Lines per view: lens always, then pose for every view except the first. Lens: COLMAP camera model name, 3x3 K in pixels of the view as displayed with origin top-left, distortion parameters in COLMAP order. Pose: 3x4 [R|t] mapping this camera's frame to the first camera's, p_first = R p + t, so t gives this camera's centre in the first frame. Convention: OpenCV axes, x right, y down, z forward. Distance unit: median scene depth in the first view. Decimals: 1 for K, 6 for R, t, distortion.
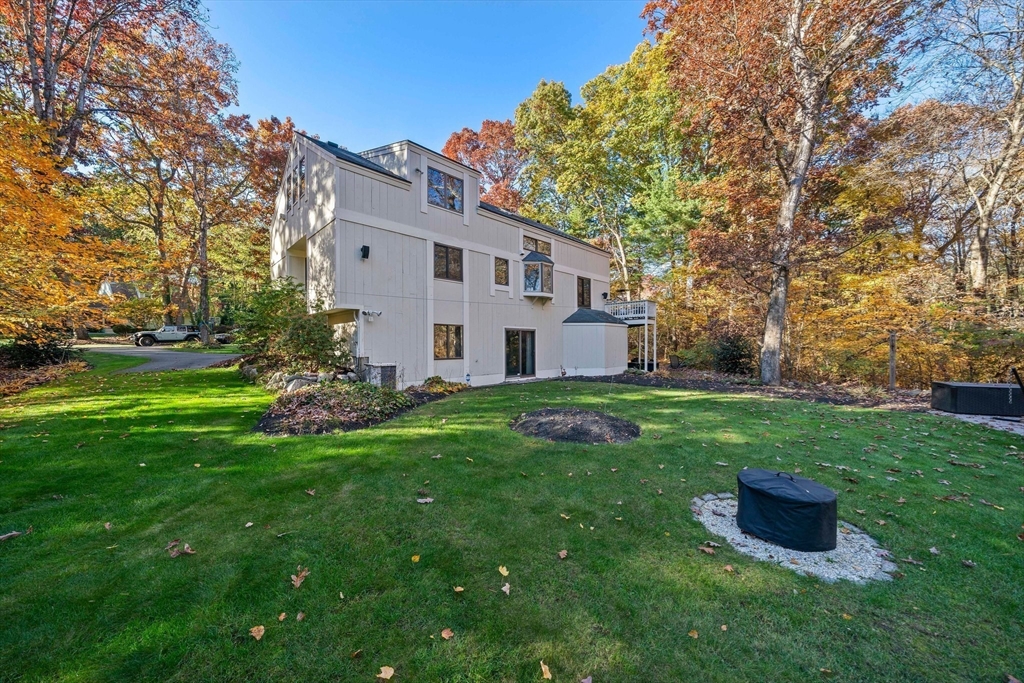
lens RADIAL K [[352.5, 0, 512.0], [0, 352.5, 341.5], [0, 0, 1]] dist [-0.000475, -0.000017]
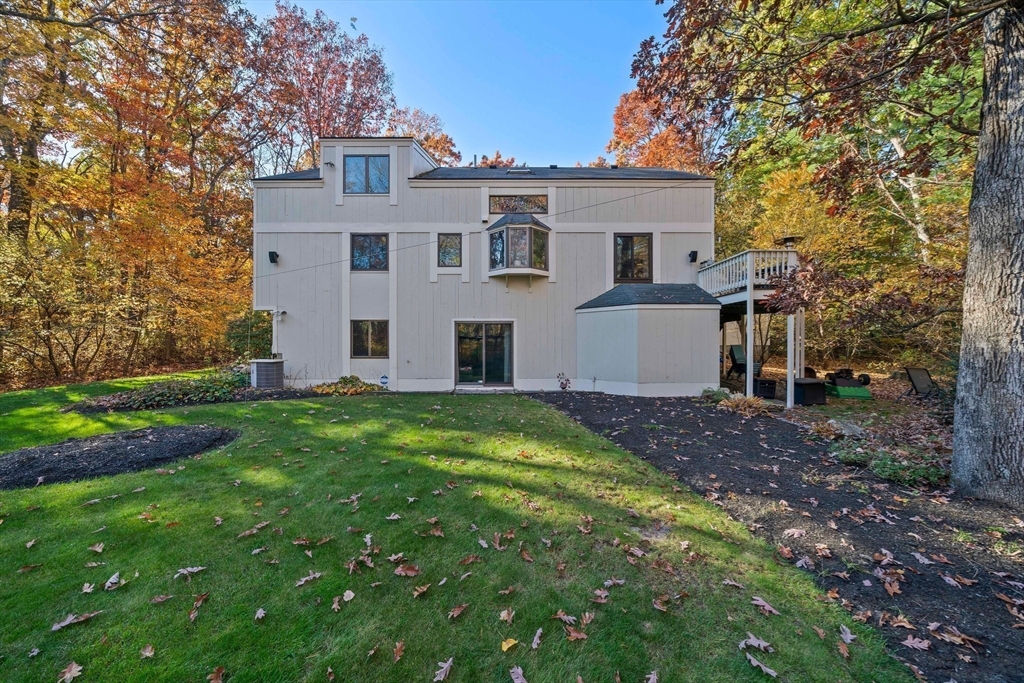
lens RADIAL K [[352.5, 0, 512.0], [0, 352.5, 341.5], [0, 0, 1]] dist [-0.000475, -0.000017]
pose [[0.711267, -0.005294, -0.702902, 0.592715], [0.005910, 0.999981, -0.001551, 0.008518], [0.702897, -0.003051, 0.711285, 0.506496]]
